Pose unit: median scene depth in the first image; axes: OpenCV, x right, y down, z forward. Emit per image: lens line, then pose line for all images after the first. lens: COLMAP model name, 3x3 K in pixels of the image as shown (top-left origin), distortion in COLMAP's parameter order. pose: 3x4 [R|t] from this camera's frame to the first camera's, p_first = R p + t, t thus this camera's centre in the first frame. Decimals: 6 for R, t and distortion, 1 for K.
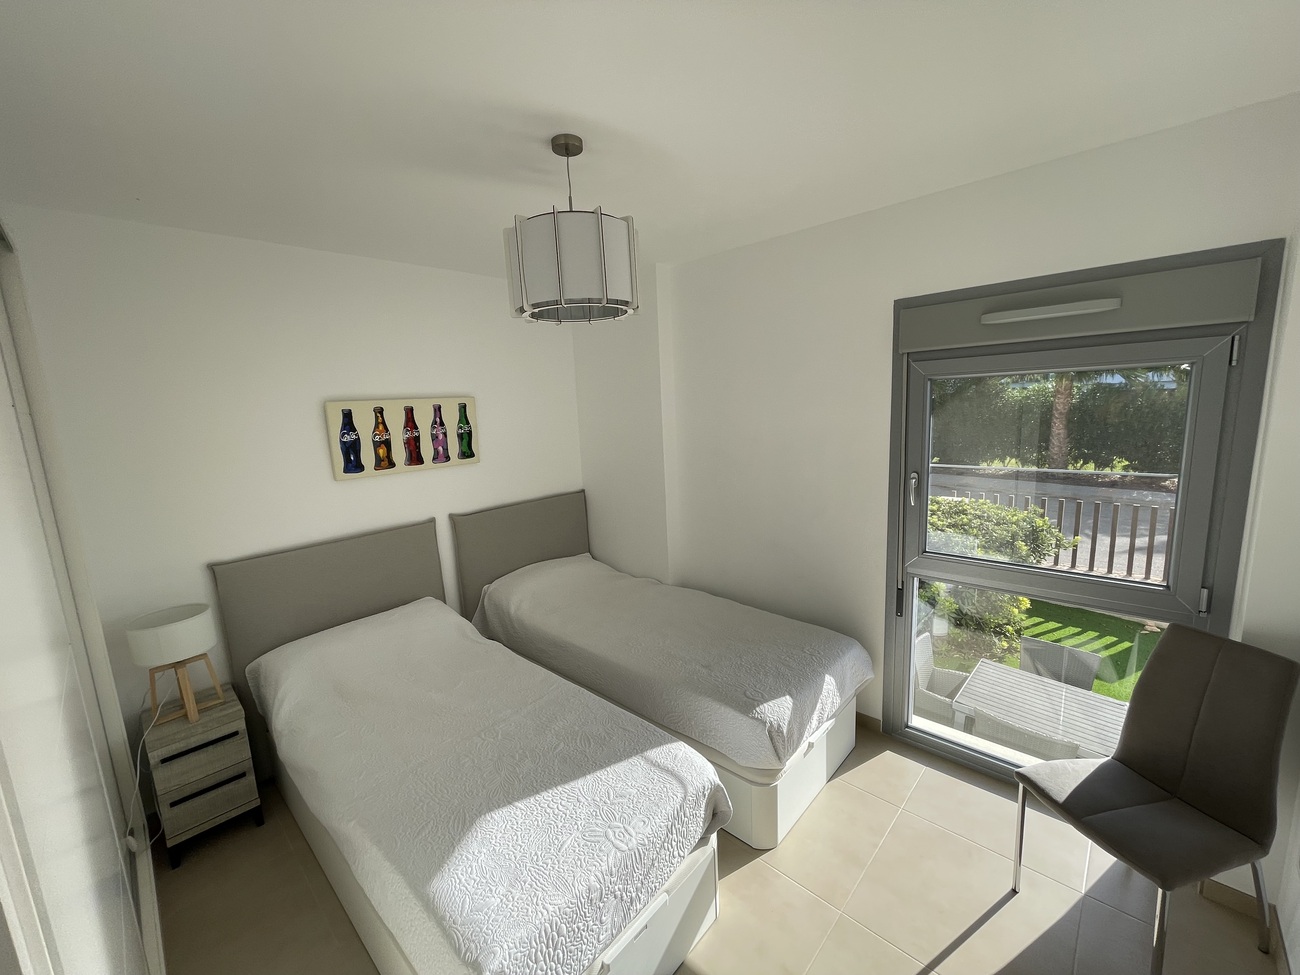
lens RADIAL K [[514.7, 0, 650.0], [0, 514.7, 487.5], [0, 0, 1]] dist [0.000173, 0.000001]
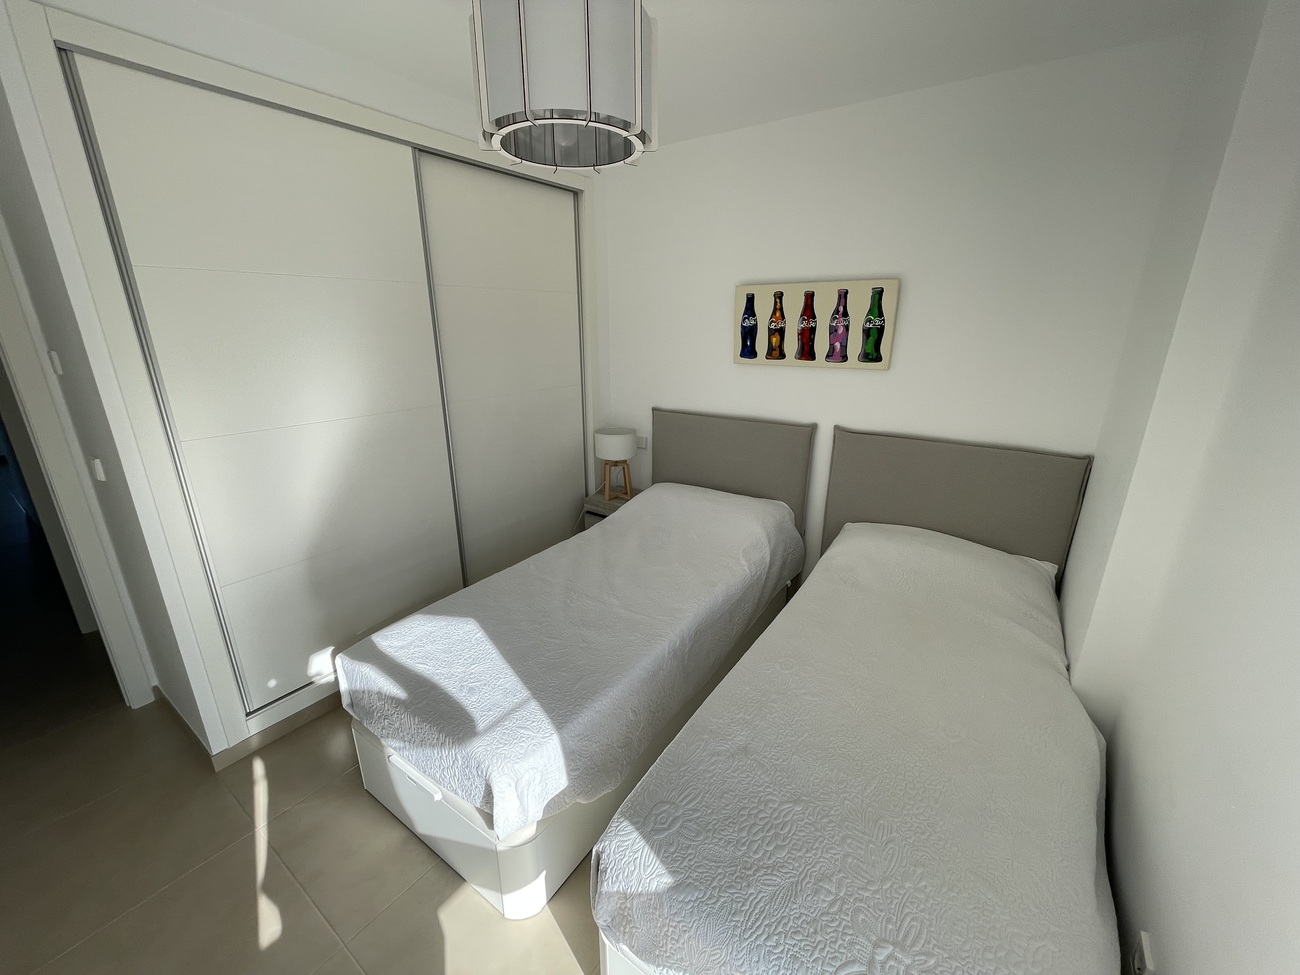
lens RADIAL K [[528.6, 0, 646.1], [0, 528.6, 481.3], [0, 0, 1]] dist [-0.000292, -0.000047]
pose [[0.138355, 0.348532, -0.927029, 0.437577], [-0.155930, 0.932023, 0.327138, -0.106013], [0.978030, 0.099291, 0.183297, 0.588687]]
